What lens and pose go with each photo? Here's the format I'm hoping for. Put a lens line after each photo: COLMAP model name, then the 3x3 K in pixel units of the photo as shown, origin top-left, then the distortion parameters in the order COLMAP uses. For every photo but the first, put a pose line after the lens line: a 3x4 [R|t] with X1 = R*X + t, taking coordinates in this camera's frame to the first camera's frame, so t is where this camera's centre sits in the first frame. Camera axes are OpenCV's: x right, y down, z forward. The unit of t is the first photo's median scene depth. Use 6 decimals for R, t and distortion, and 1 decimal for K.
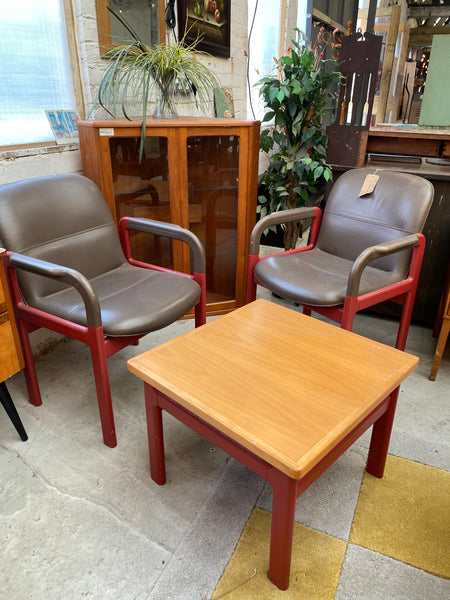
lens RADIAL K [[458.9, 0, 230.2], [0, 458.9, 305.1], [0, 0, 1]] dist [0.021394, -0.021452]
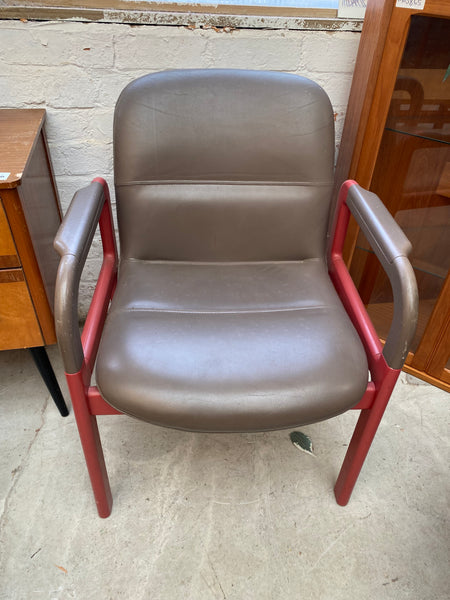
lens RADIAL K [[458.9, 0, 227.9], [0, 458.9, 296.2], [0, 0, 1]] dist [0.021394, -0.021452]
pose [[0.581464, 0.508029, -0.635457, 0.085131], [-0.375105, 0.860505, 0.344714, -0.201259], [0.721939, 0.037924, 0.690917, 0.532057]]
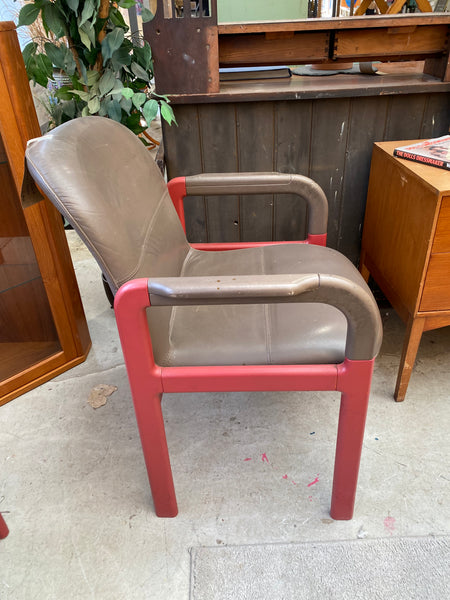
lens RADIAL K [[458.9, 0, 226.2], [0, 458.9, 303.1], [0, 0, 1]] dist [0.021394, -0.021452]
pose [[0.894826, -0.278513, 0.348880, 0.012569], [0.239007, 0.958963, 0.152528, -0.139609], [-0.377044, -0.053101, 0.924672, 0.475579]]
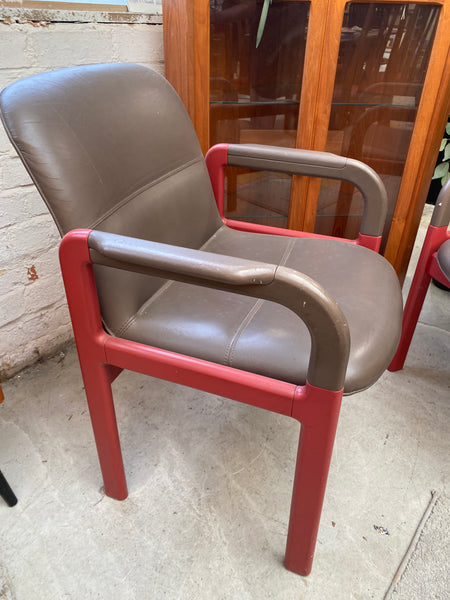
lens RADIAL K [[458.9, 0, 224.1], [0, 458.9, 296.8], [0, 0, 1]] dist [0.021394, -0.021452]
pose [[0.965983, 0.140495, -0.217115, -0.067569], [-0.115847, 0.985695, 0.122416, -0.066223], [0.231208, -0.093099, 0.968440, 0.407685]]
